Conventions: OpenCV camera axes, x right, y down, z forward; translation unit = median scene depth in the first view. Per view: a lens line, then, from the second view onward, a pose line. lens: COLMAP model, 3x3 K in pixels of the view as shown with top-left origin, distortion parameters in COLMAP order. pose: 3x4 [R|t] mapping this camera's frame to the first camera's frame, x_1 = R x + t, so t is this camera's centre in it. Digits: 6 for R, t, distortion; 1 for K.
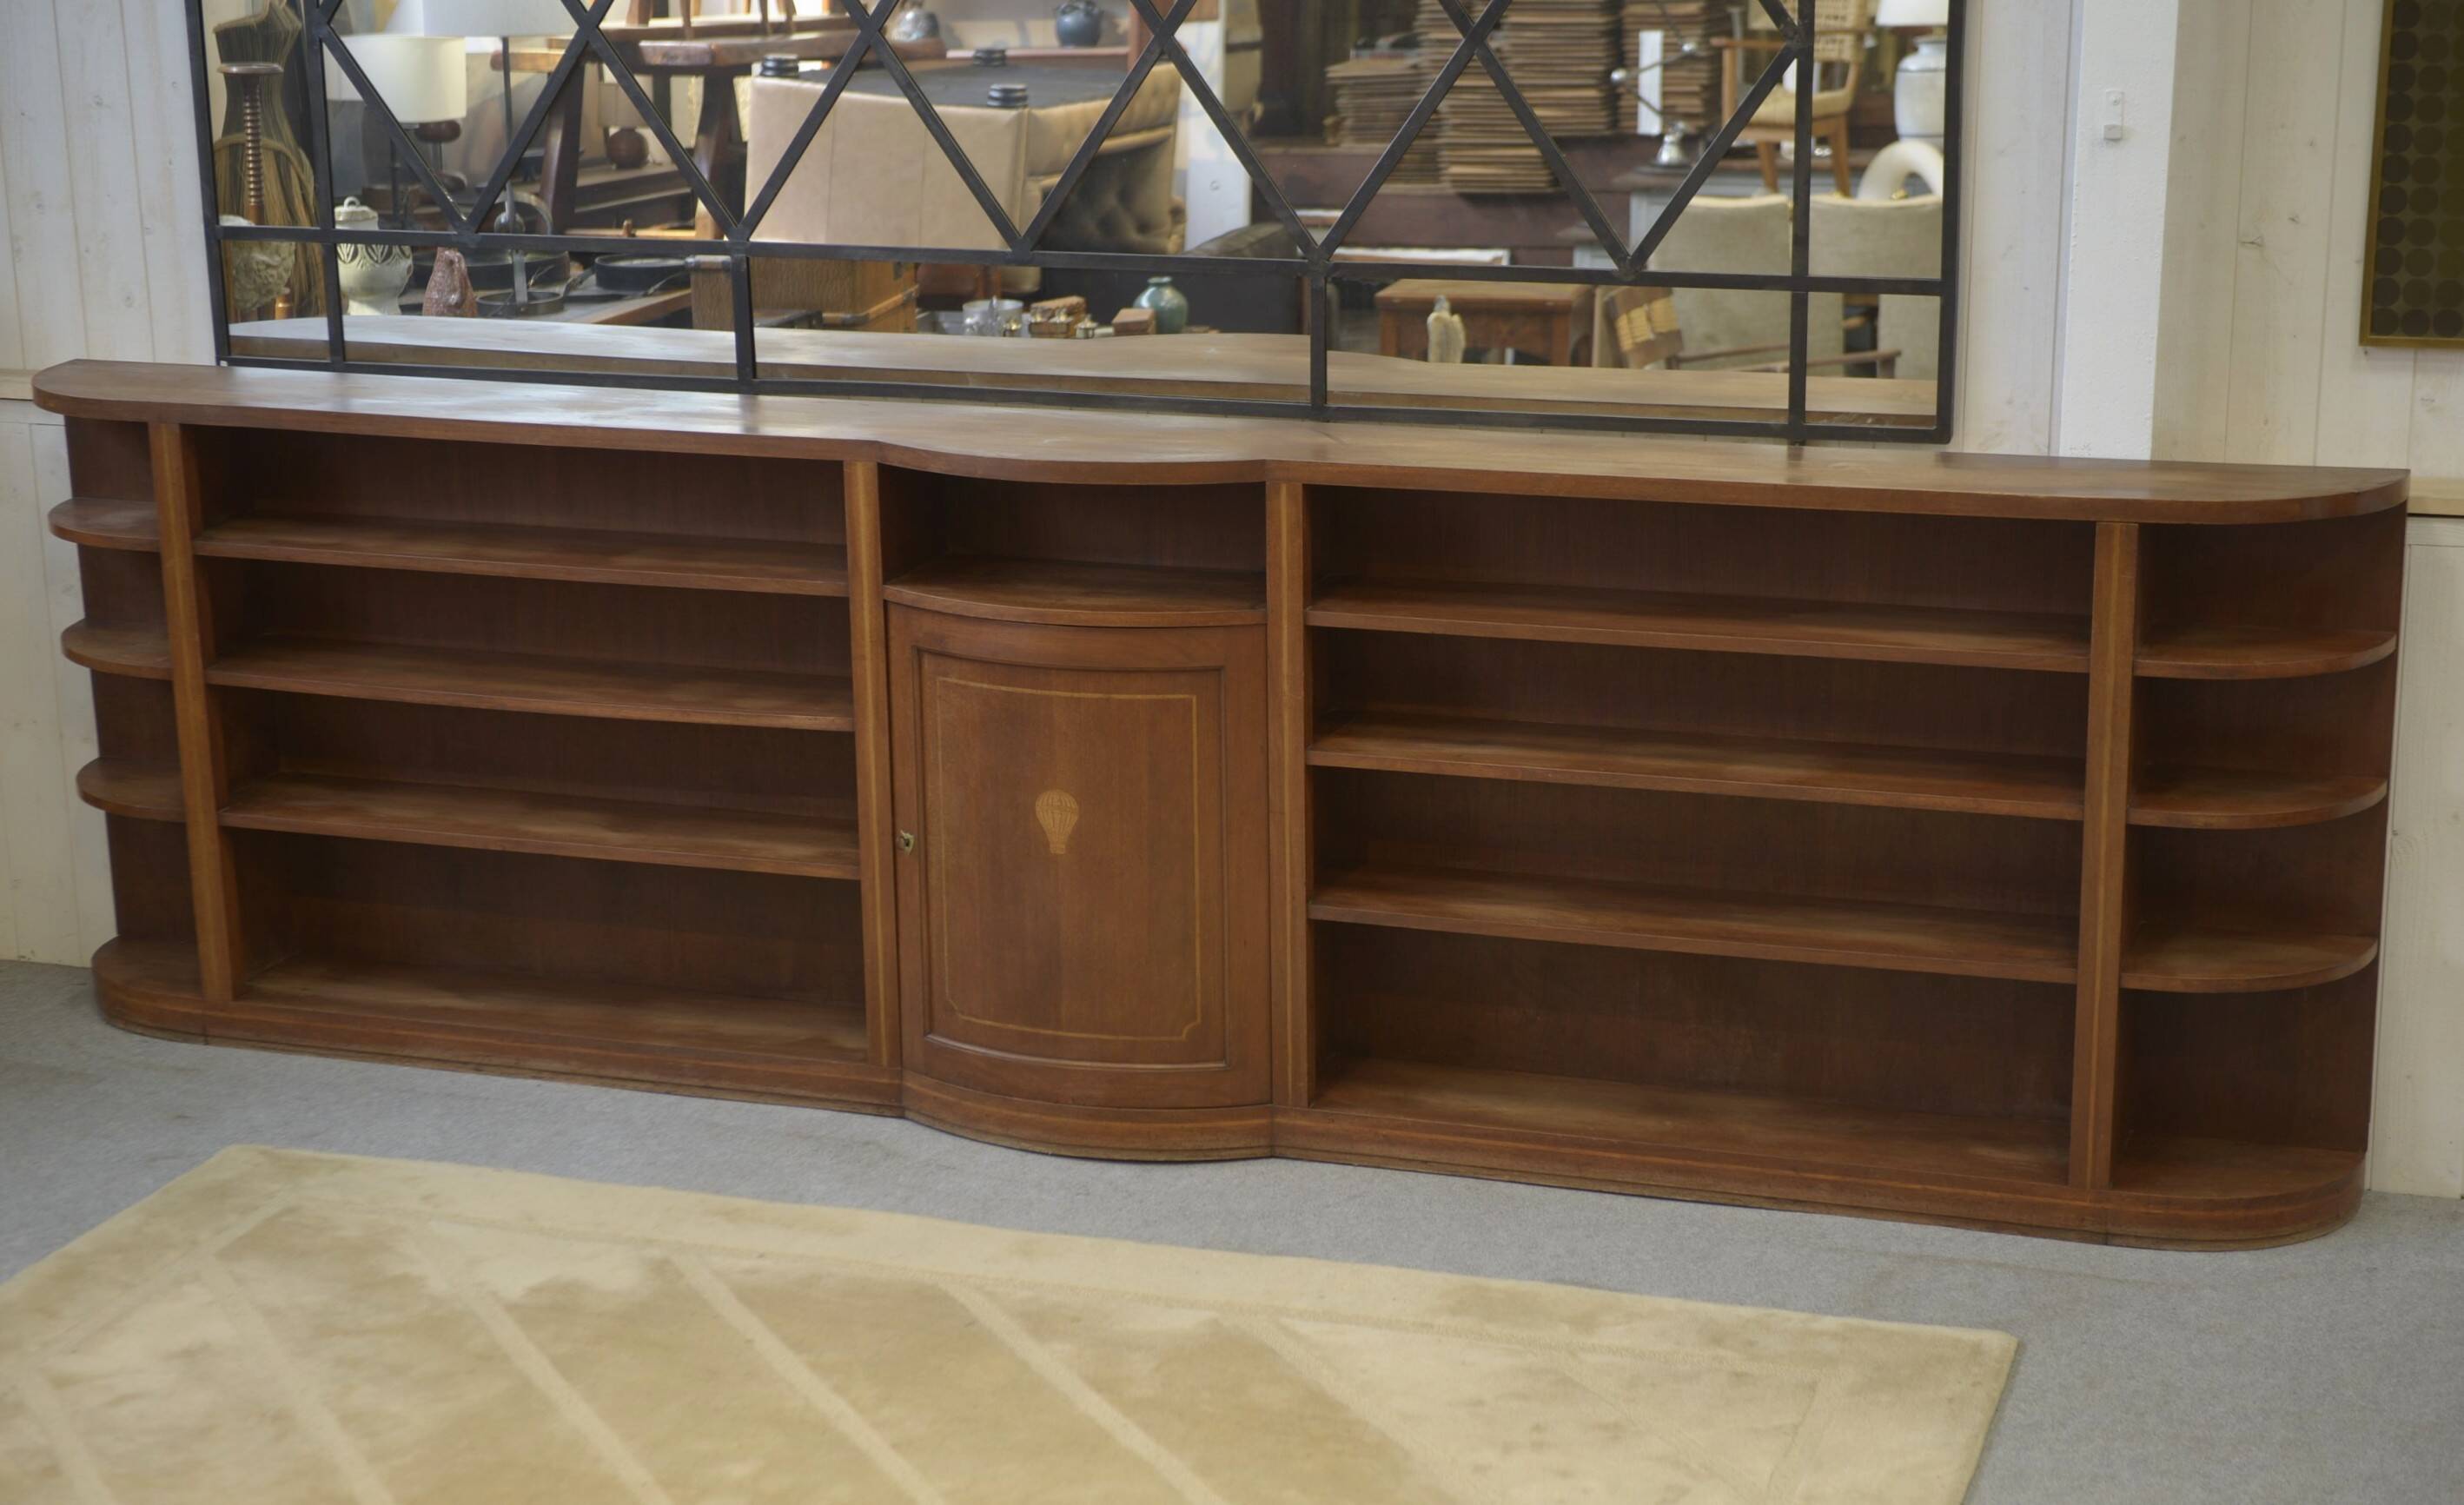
lens RADIAL K [[4113.6, 0, 1224.4], [0, 4113.6, 834.2], [0, 0, 1]] dist [0.140905, 0.000000]
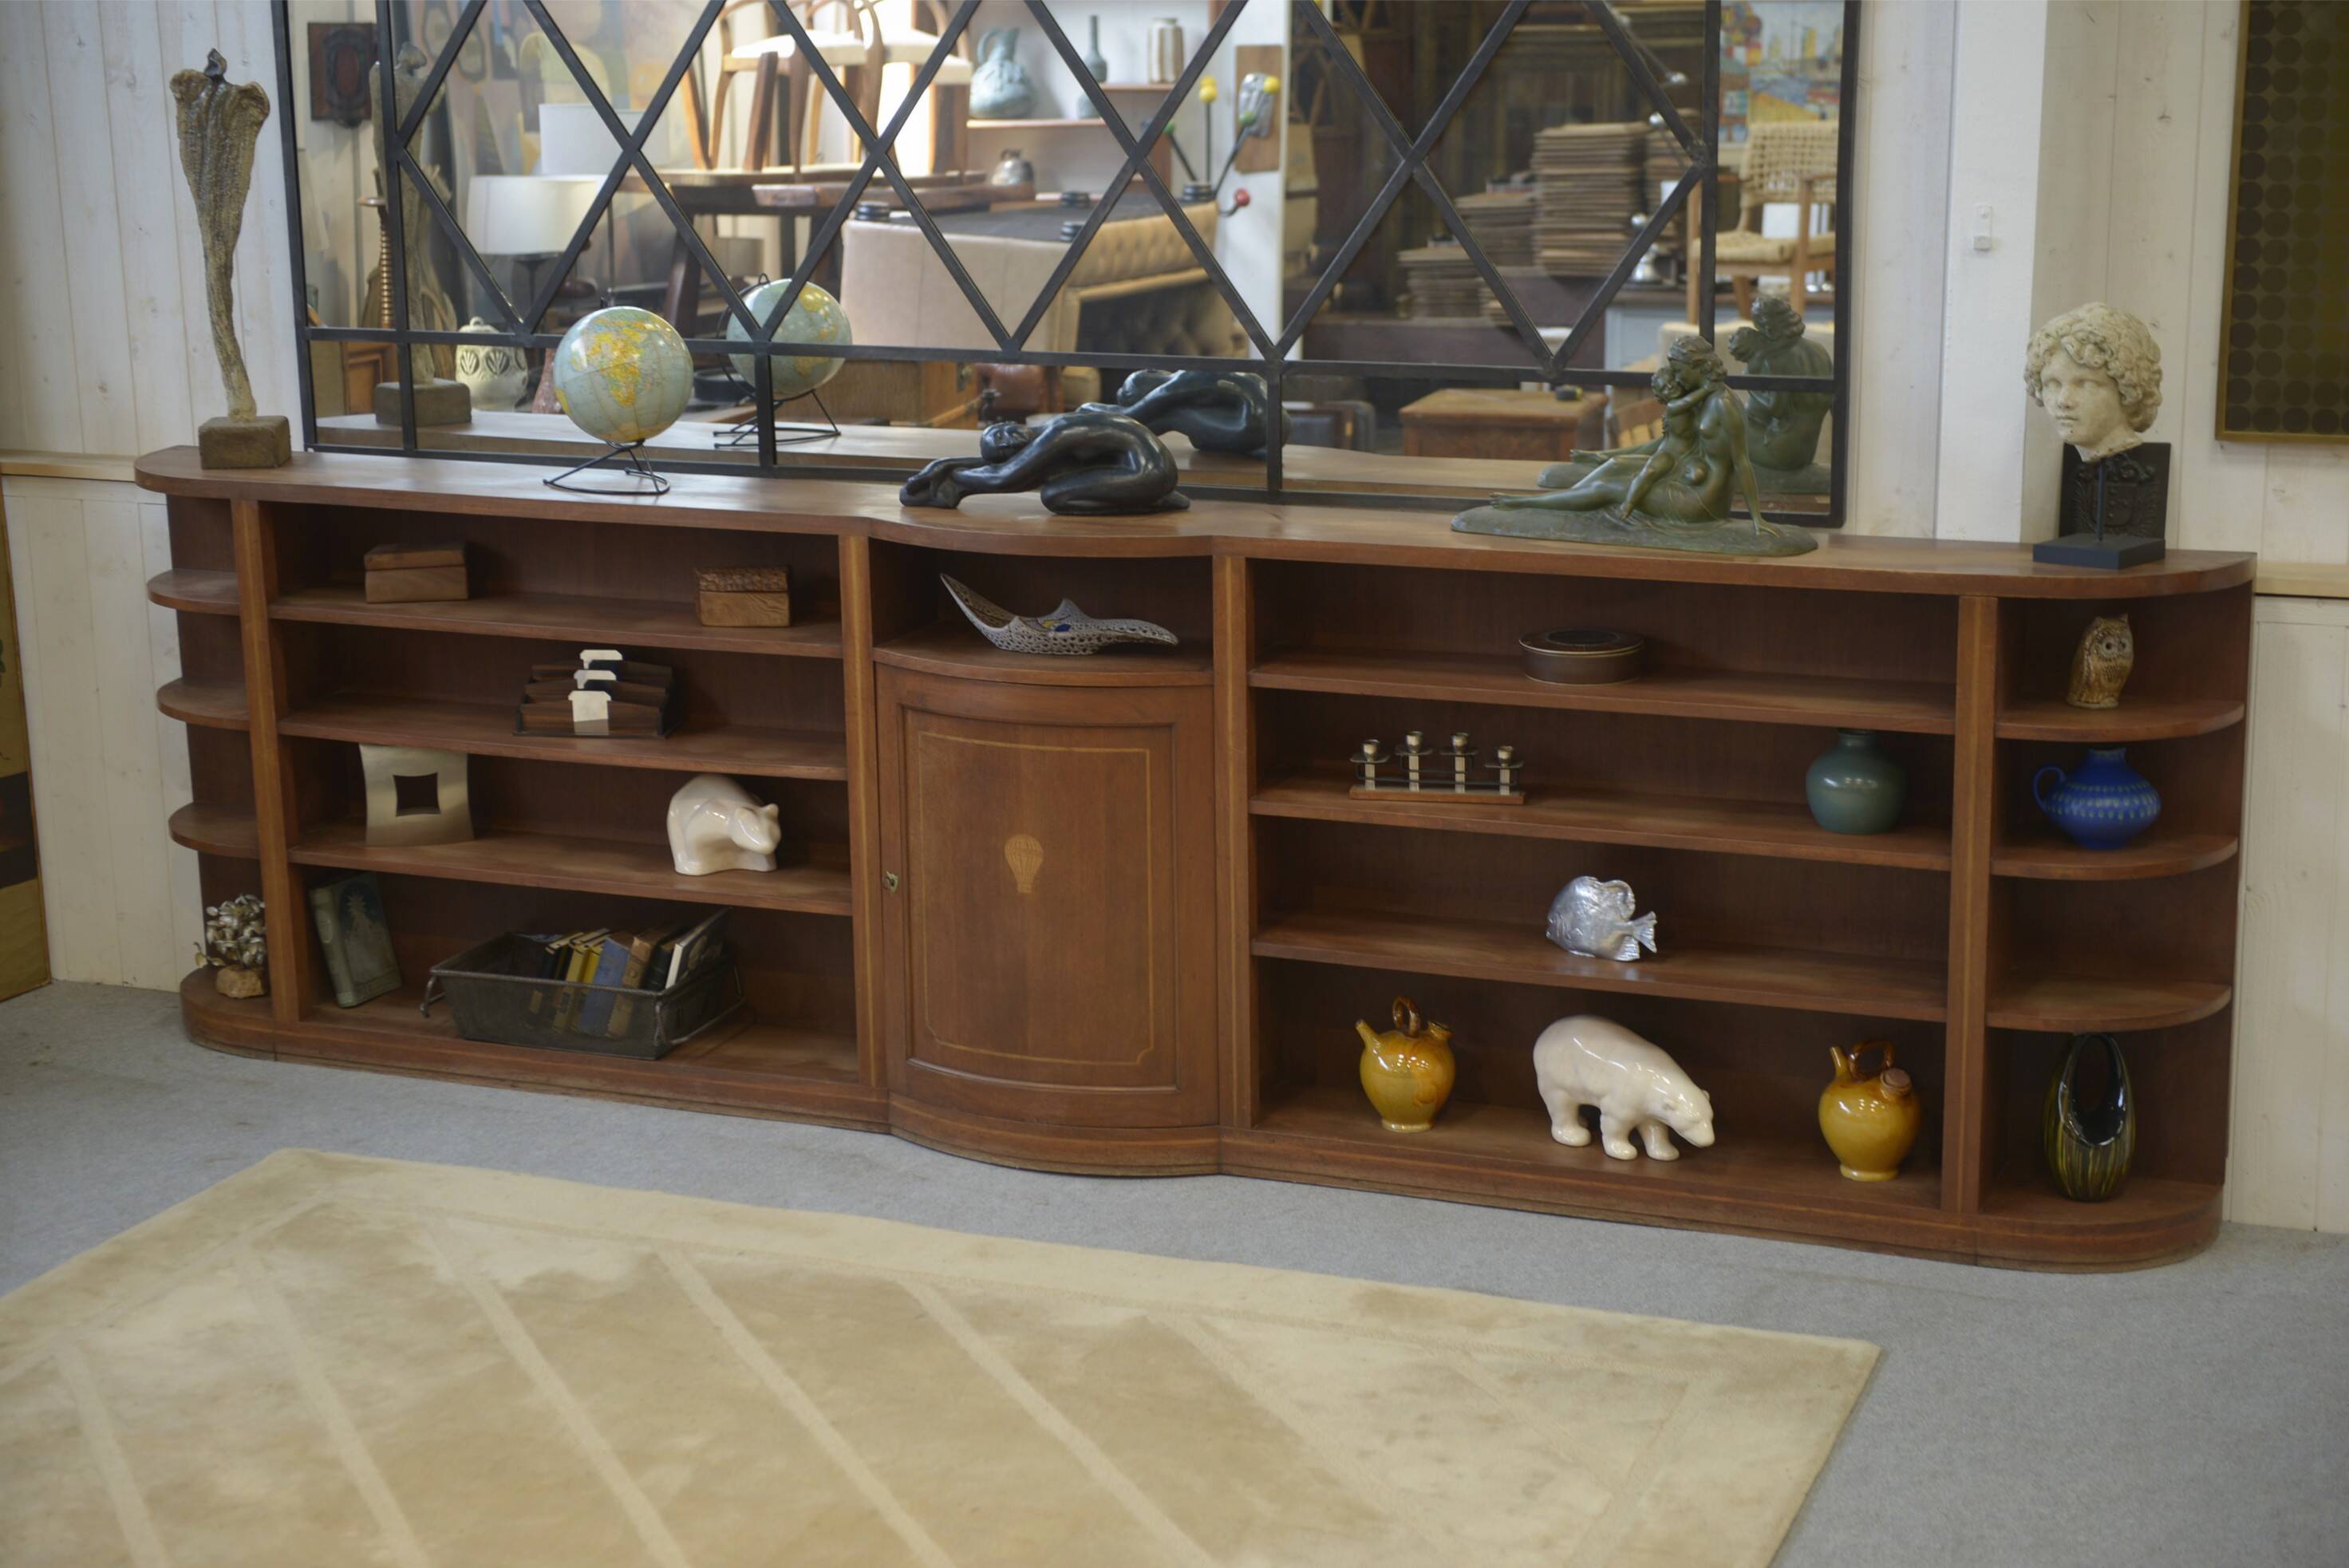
lens RADIAL K [[3740.9, 0, 1191.0], [0, 3740.9, 784.8], [0, 0, 1]] dist [0.136269, 0.000000]
pose [[0.998726, 0.011991, -0.049011, 0.052596], [-0.013897, 0.999153, -0.038726, 0.014098], [0.048505, 0.039358, 0.998047, 0.003586]]
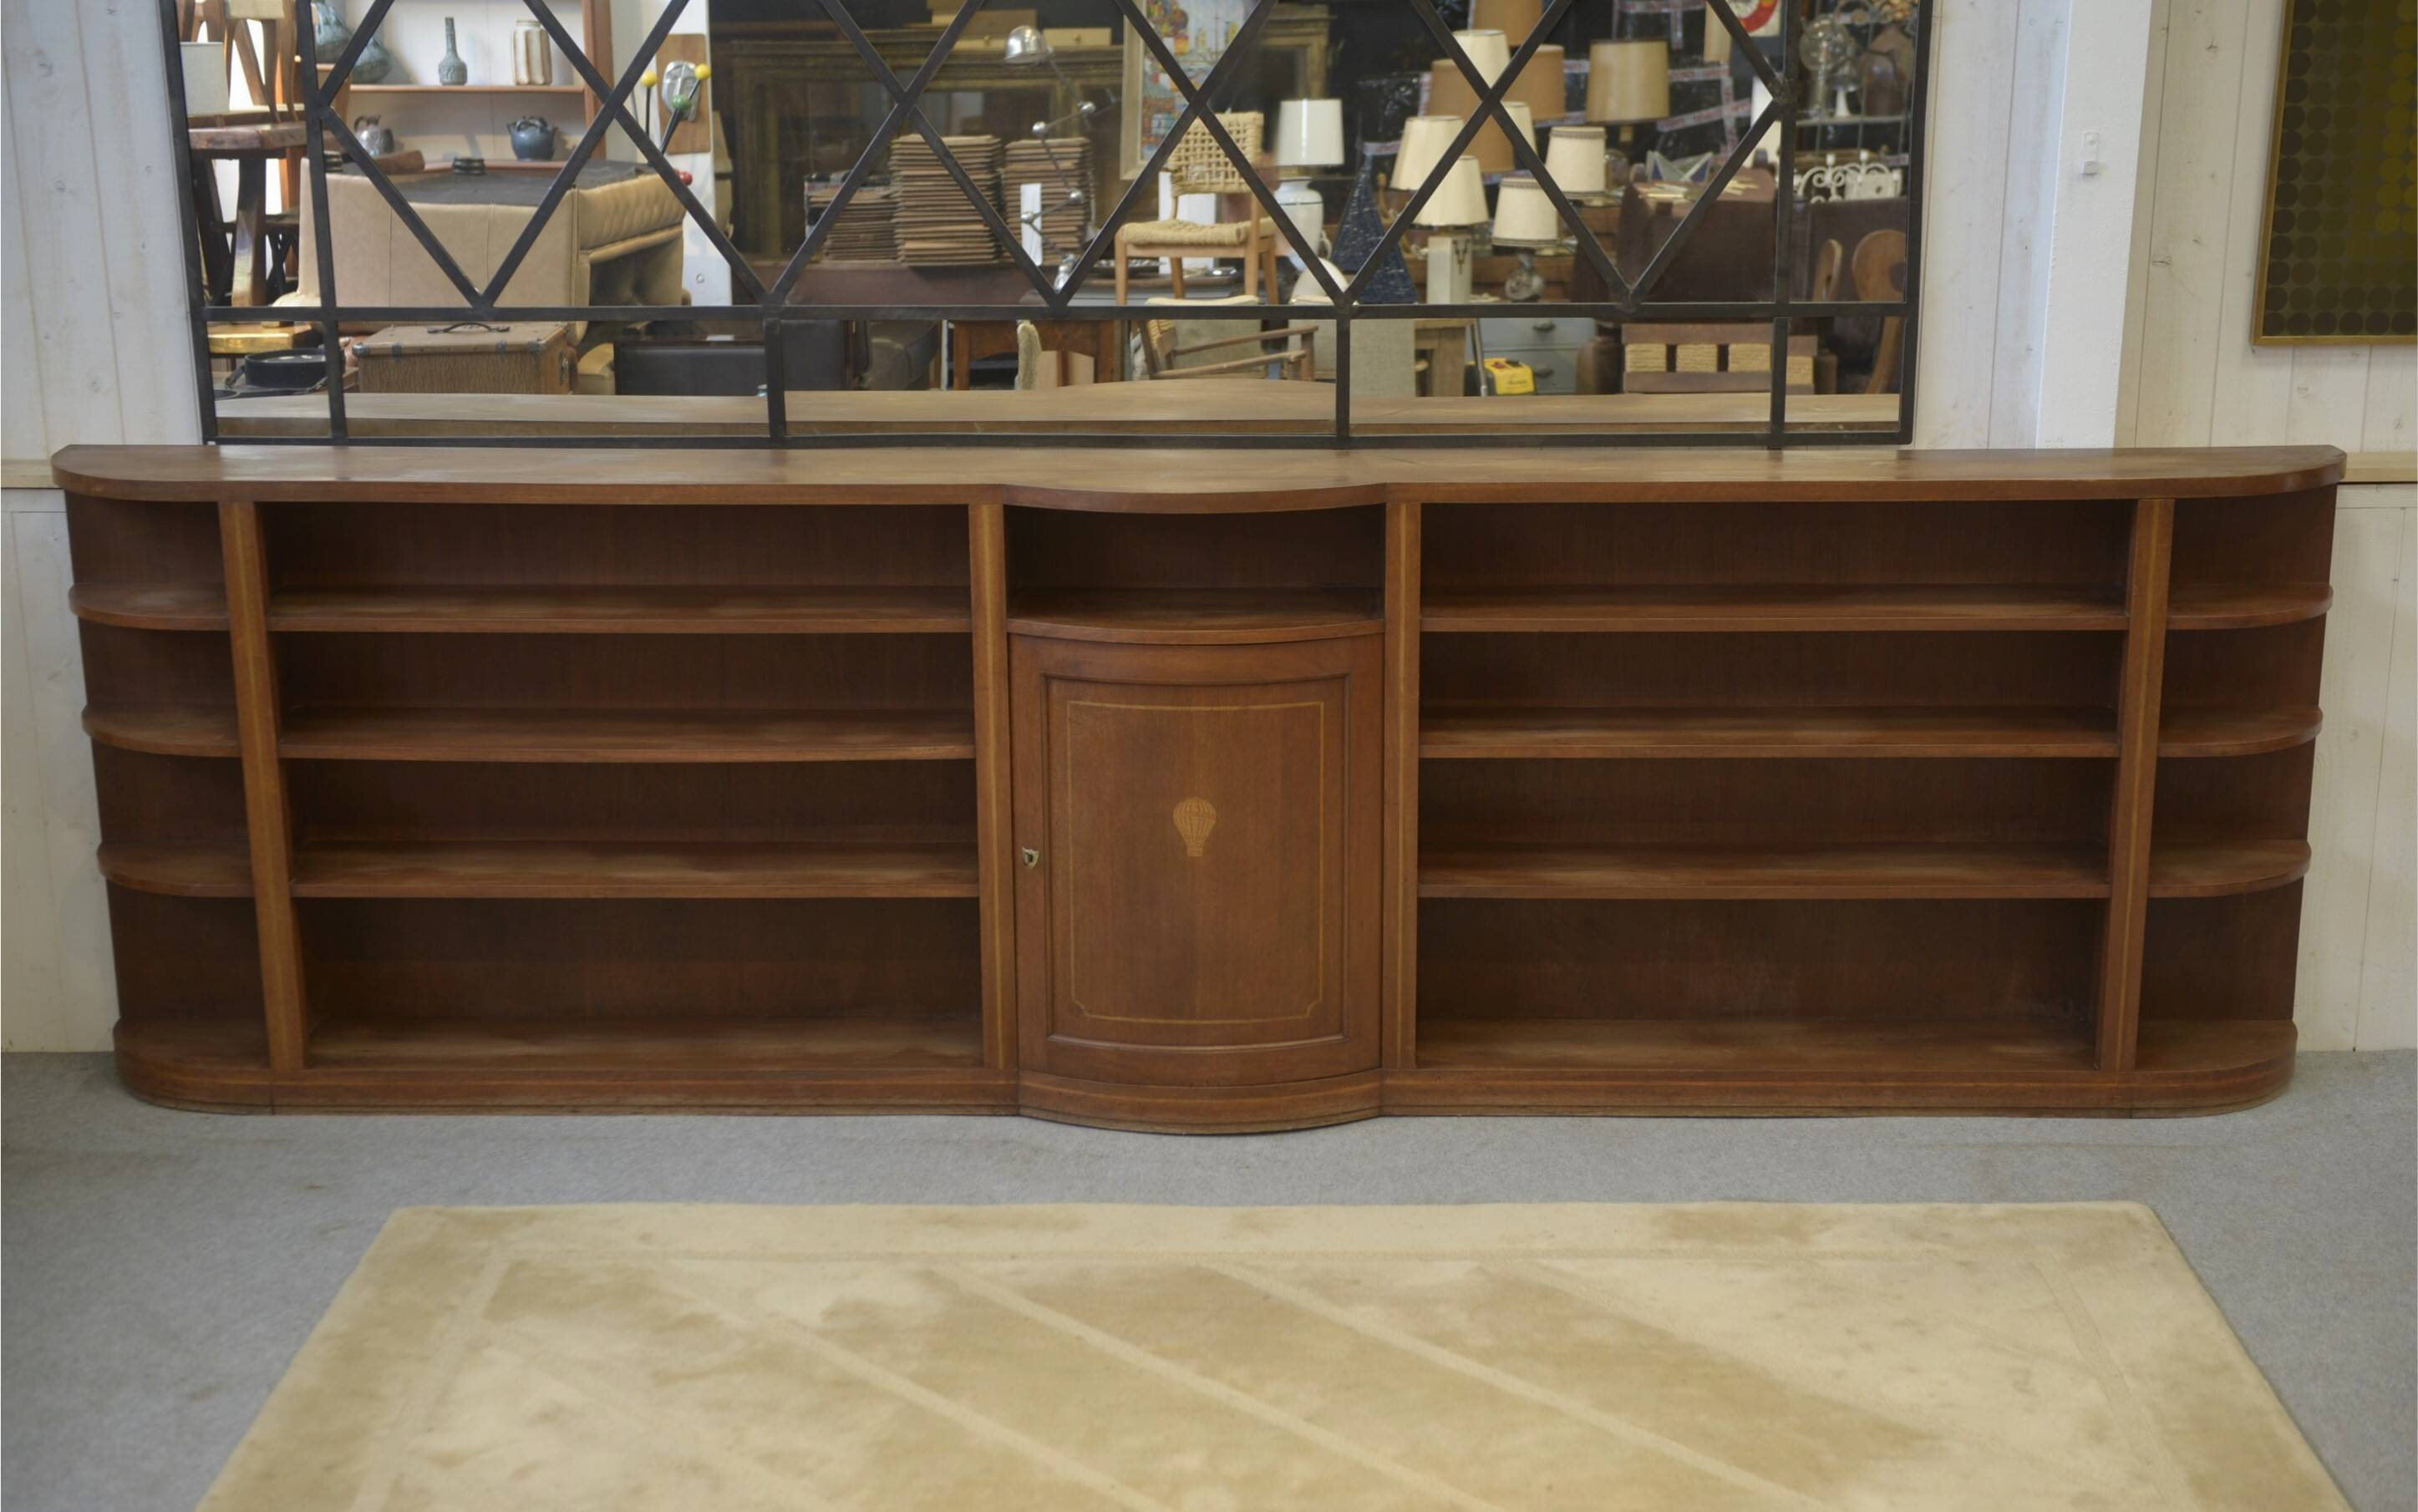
lens RADIAL K [[3422.4, 0, 1239.3], [0, 3422.4, 801.4], [0, 0, 1]] dist [0.126263, 0.000000]
pose [[0.950771, -0.073734, 0.300994, -0.299788], [0.075178, 0.997147, 0.006799, -0.014993], [-0.300636, 0.016164, 0.953602, 0.137718]]
